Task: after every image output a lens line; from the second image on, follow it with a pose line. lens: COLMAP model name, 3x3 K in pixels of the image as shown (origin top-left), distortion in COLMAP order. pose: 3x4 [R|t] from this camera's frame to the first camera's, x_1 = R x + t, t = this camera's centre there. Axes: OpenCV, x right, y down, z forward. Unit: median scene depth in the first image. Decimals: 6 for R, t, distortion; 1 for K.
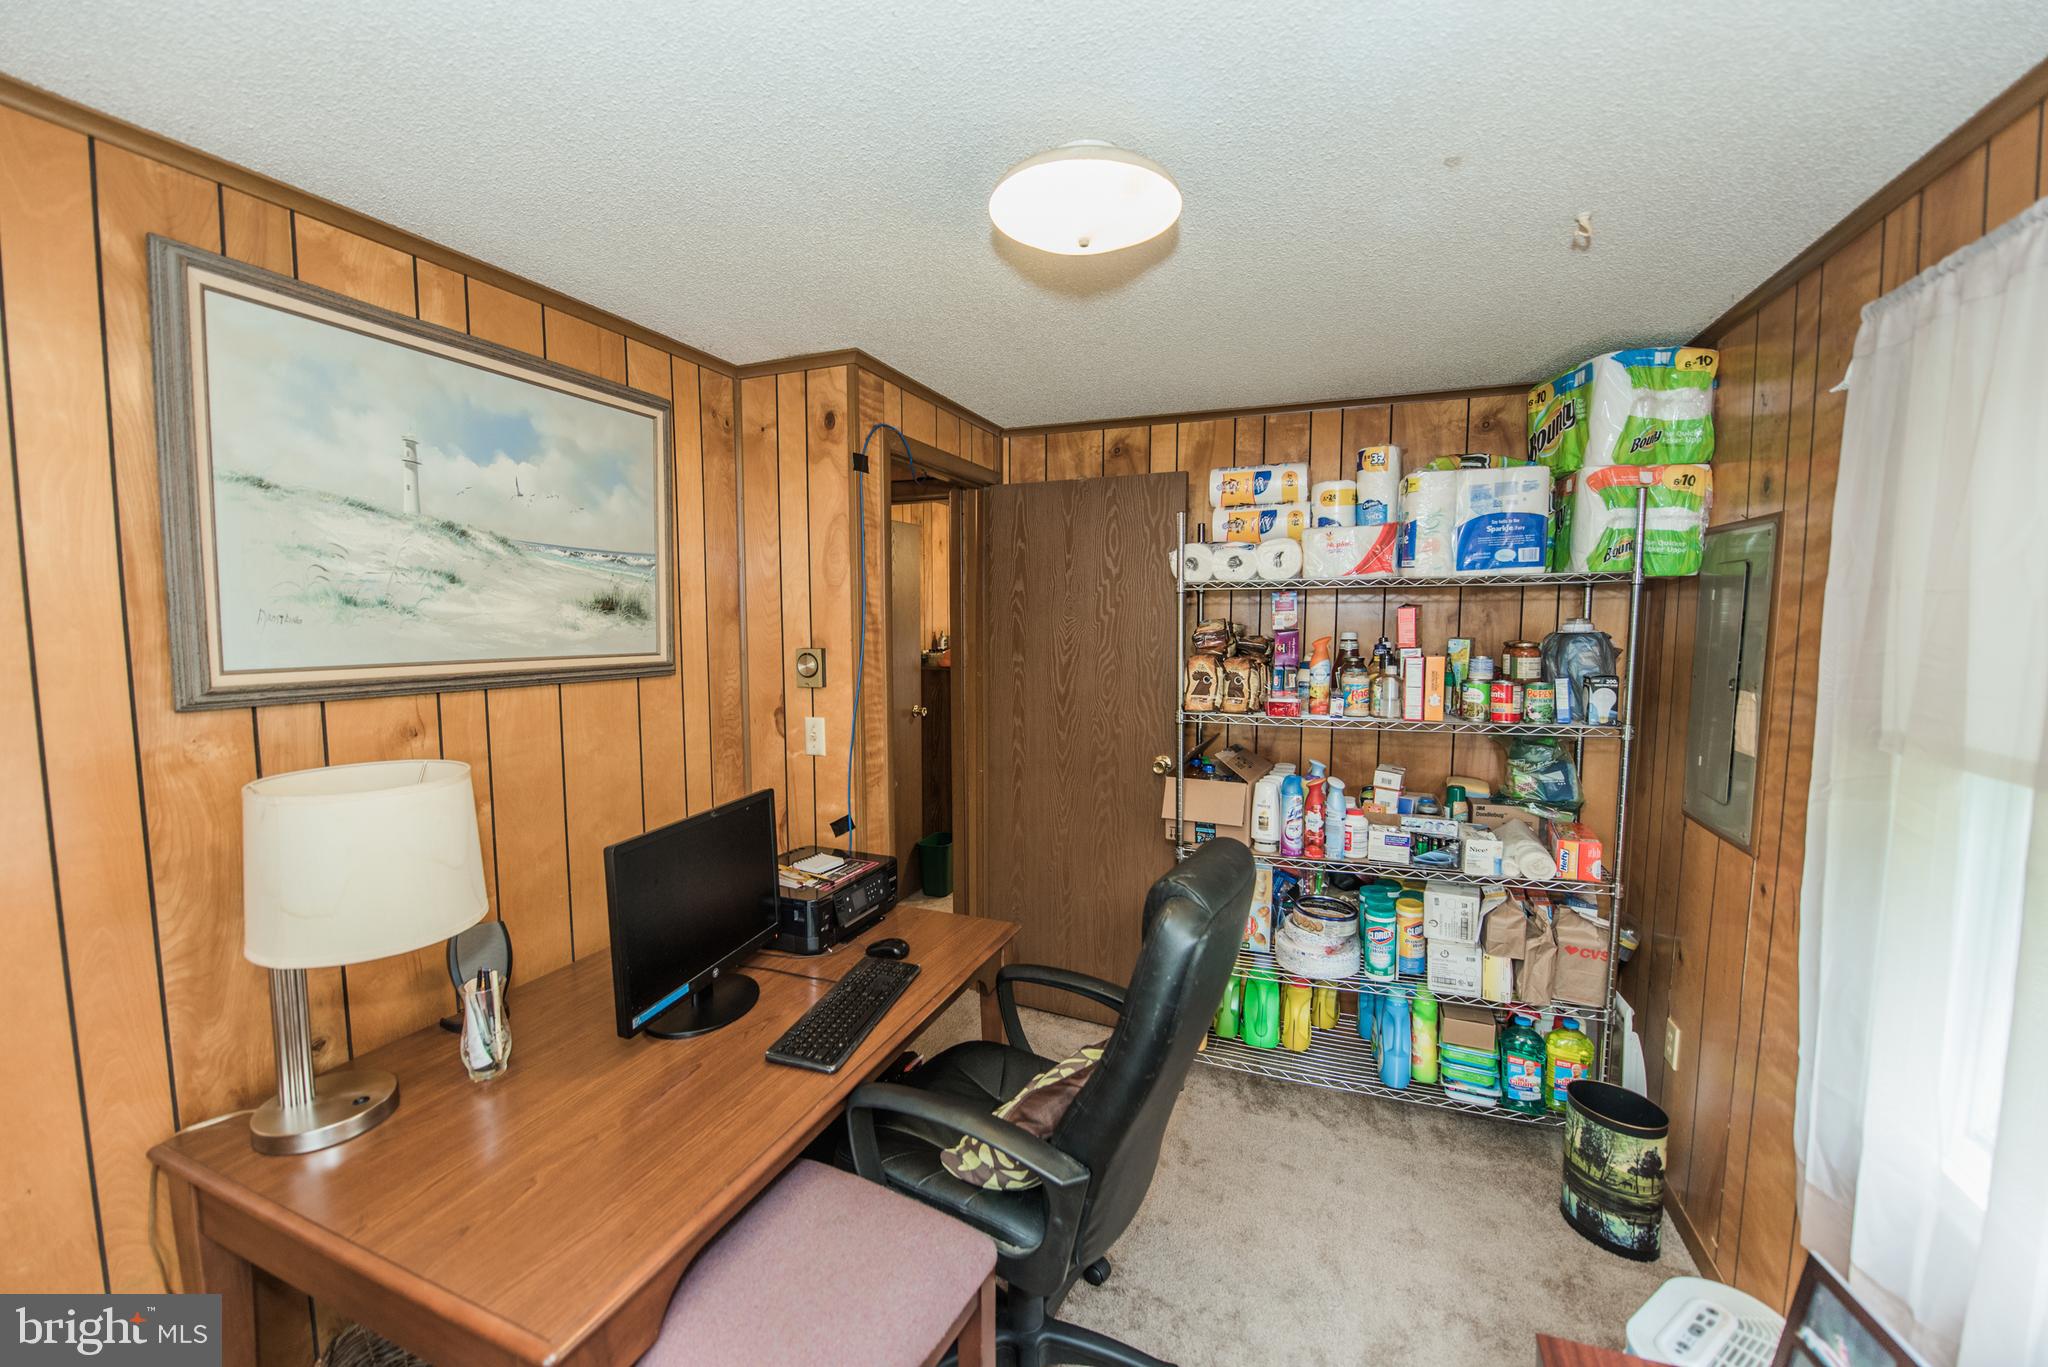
lens RADIAL K [[814.8, 0, 1020.3], [0, 814.8, 683.2], [0, 0, 1]] dist [-0.013415, -0.003817]
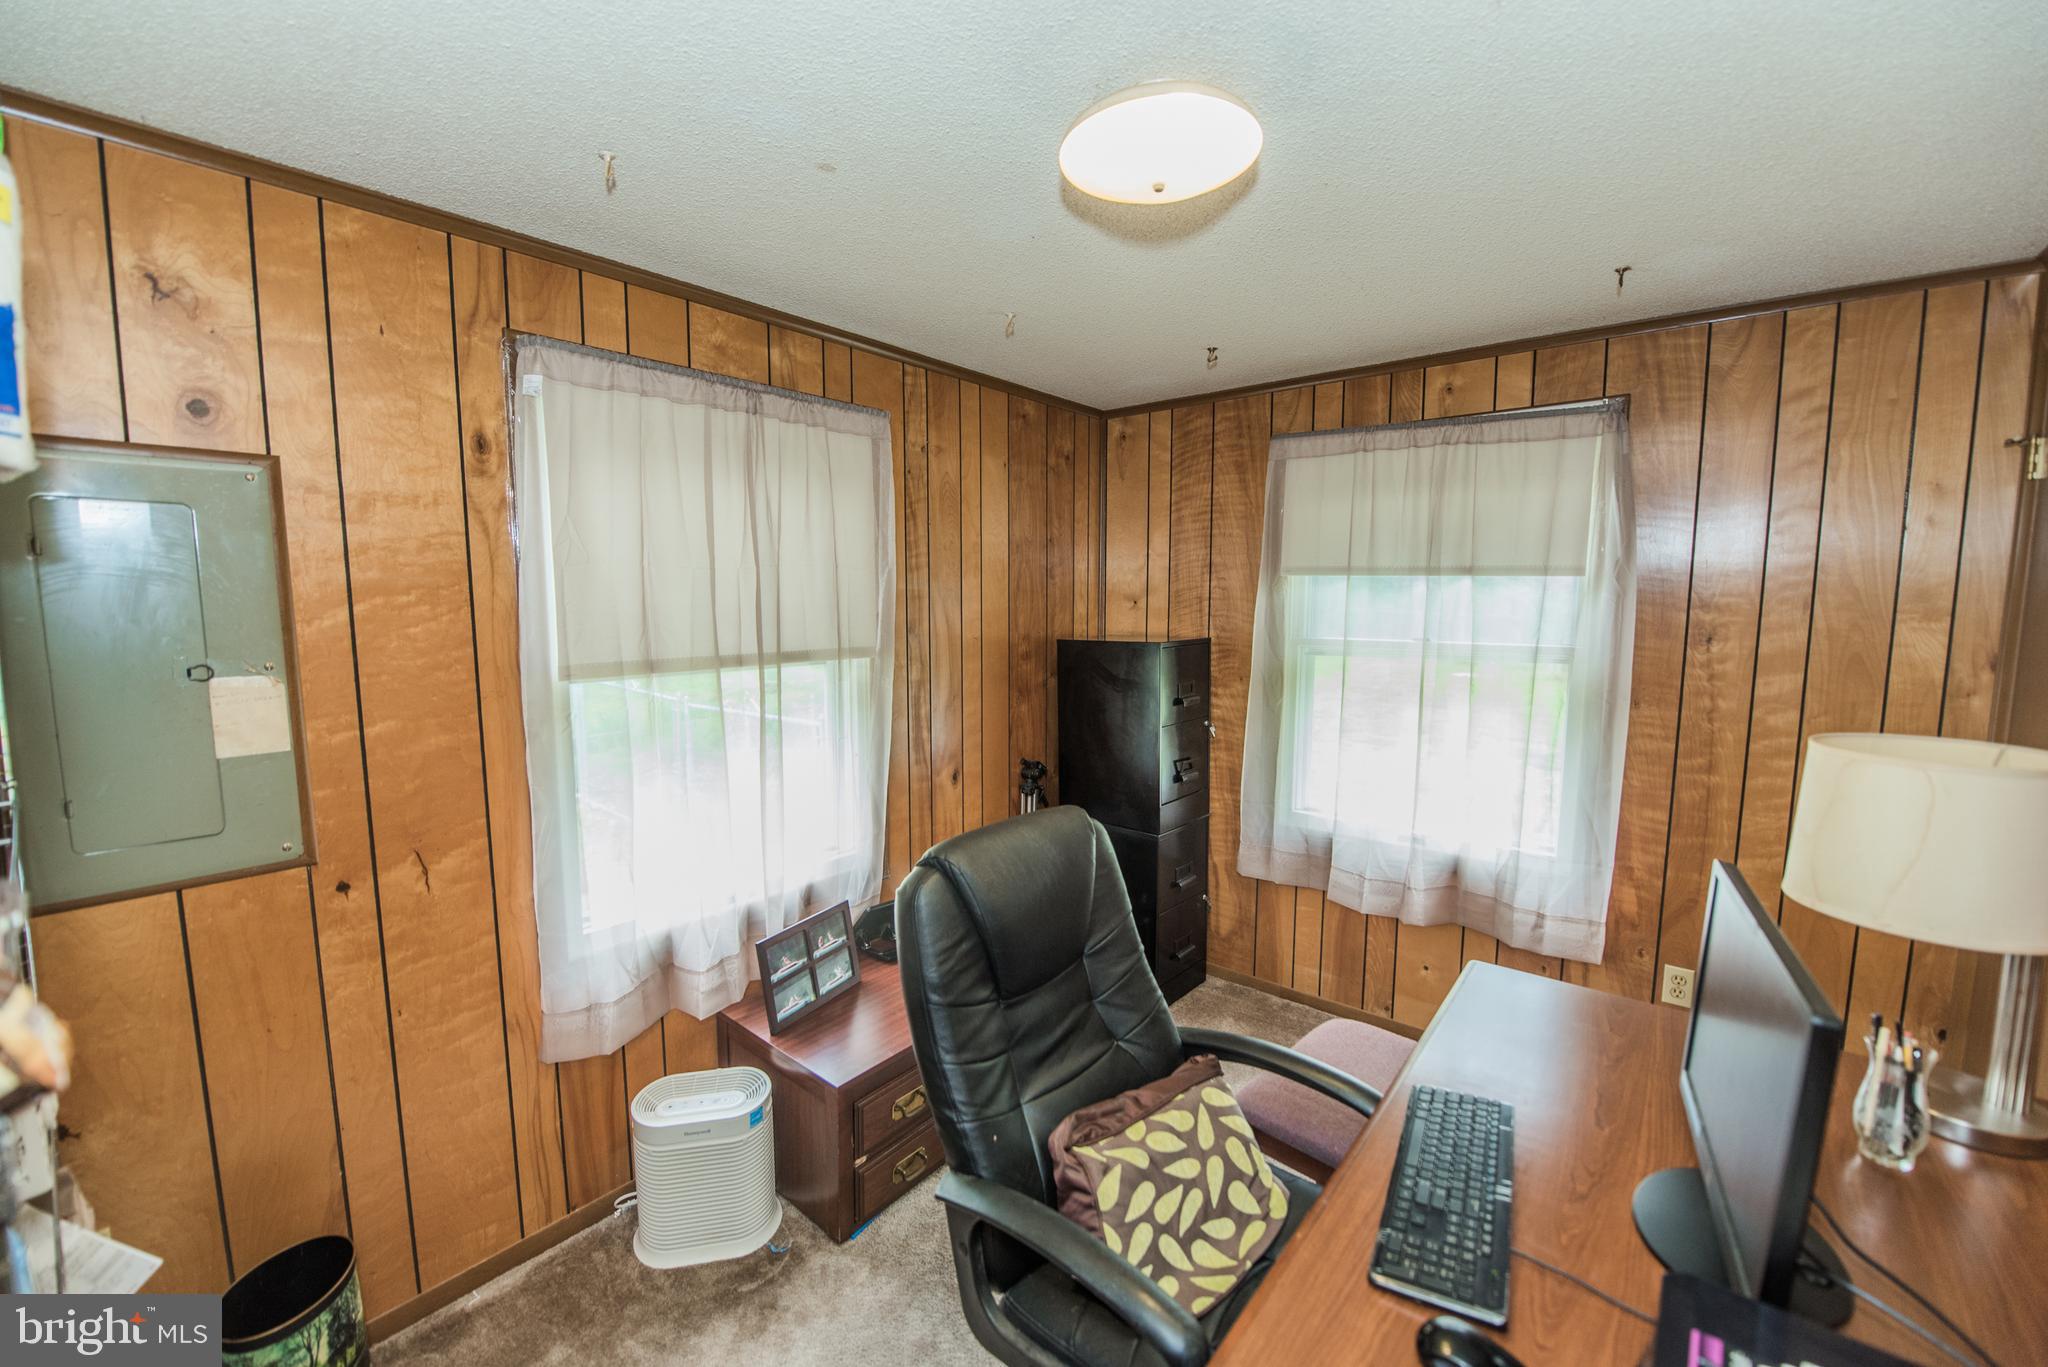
lens RADIAL K [[814.8, 0, 1020.3], [0, 814.8, 683.2], [0, 0, 1]] dist [-0.013415, -0.003817]
pose [[-0.950629, -0.032415, 0.308633, -0.052269], [0.026645, 0.982332, 0.185242, -0.092105], [-0.309185, 0.184320, -0.932969, 1.293439]]
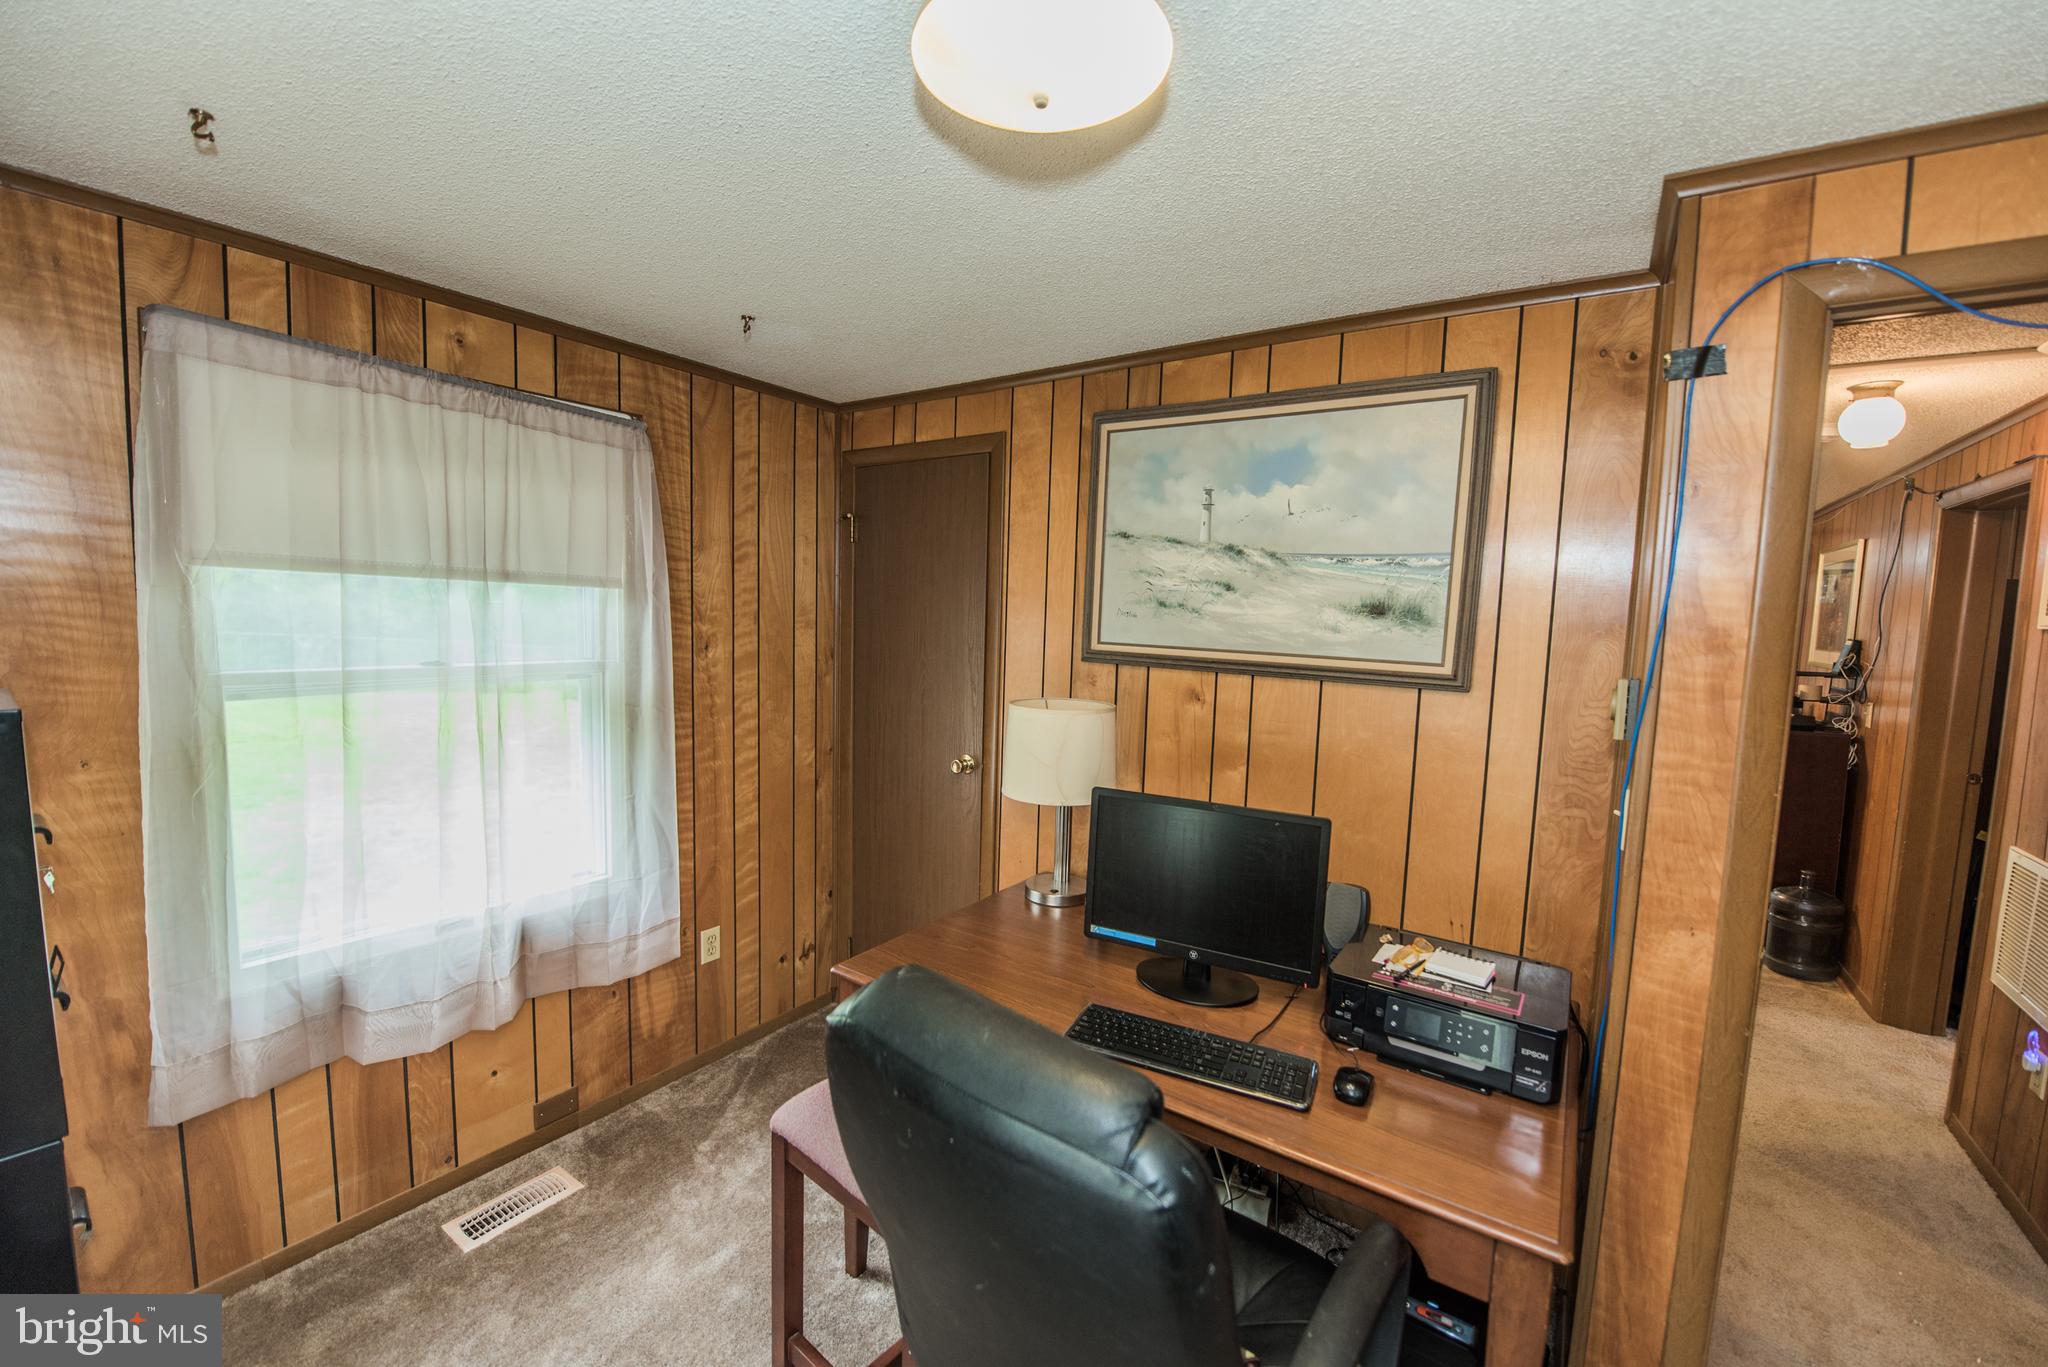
lens RADIAL K [[814.8, 0, 1020.3], [0, 814.8, 683.2], [0, 0, 1]] dist [-0.013415, -0.003817]
pose [[-0.223023, 0.077220, -0.971750, 0.530441], [-0.111875, 0.988243, 0.104207, -0.058878], [0.968372, 0.131955, -0.211762, 0.762443]]
